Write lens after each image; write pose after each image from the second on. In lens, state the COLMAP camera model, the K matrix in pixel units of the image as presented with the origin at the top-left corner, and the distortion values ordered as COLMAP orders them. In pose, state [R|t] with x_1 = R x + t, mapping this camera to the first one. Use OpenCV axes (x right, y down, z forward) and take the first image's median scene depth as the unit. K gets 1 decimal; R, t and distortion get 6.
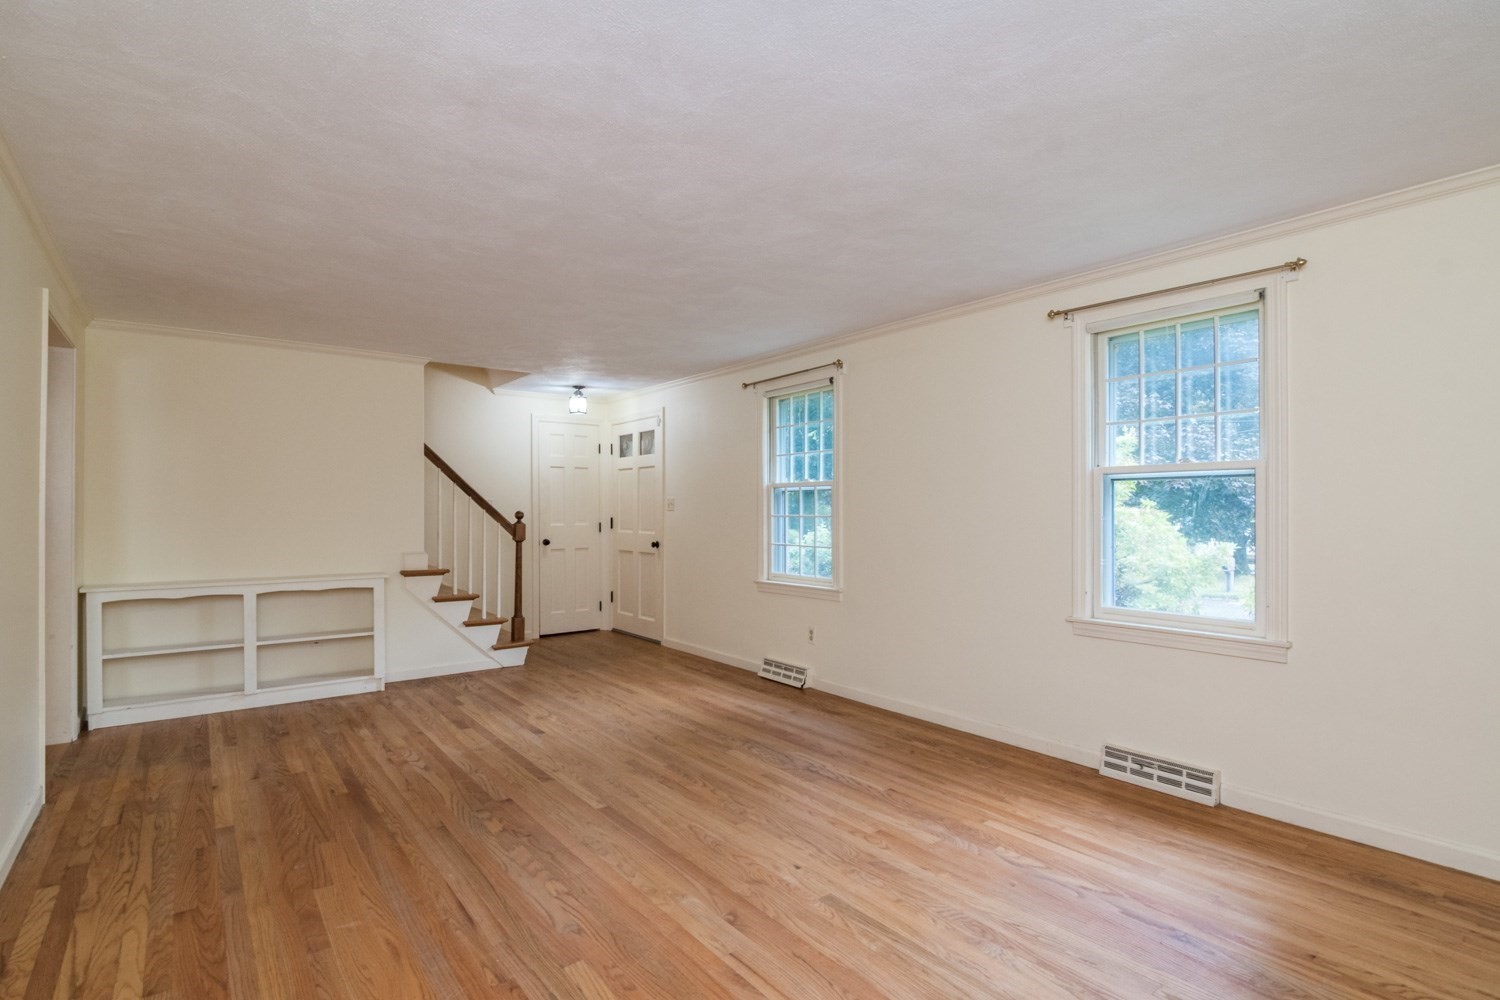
lens RADIAL K [[732.3, 0, 748.9], [0, 732.3, 505.1], [0, 0, 1]] dist [-0.006336, 0.000767]
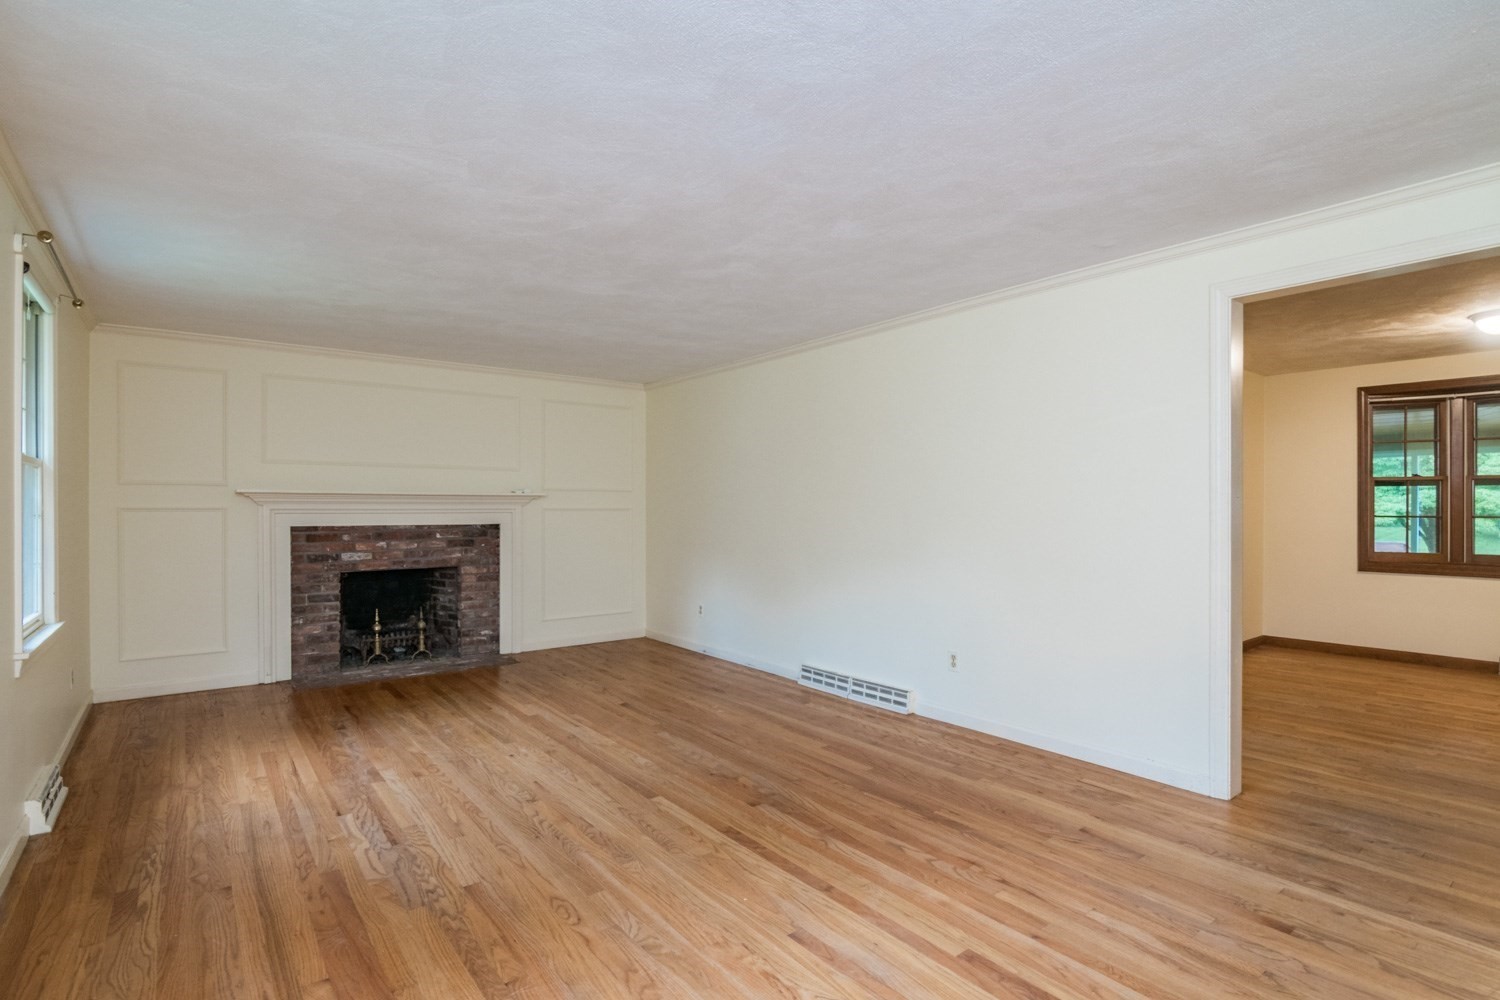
lens RADIAL K [[732.3, 0, 751.1], [0, 732.3, 503.9], [0, 0, 1]] dist [-0.006336, 0.000767]
pose [[-0.999996, 0.002728, 0.000048, -0.293197], [0.002728, 0.999953, -0.009351, 0.012449], [-0.000073, -0.009351, -0.999956, 1.767002]]
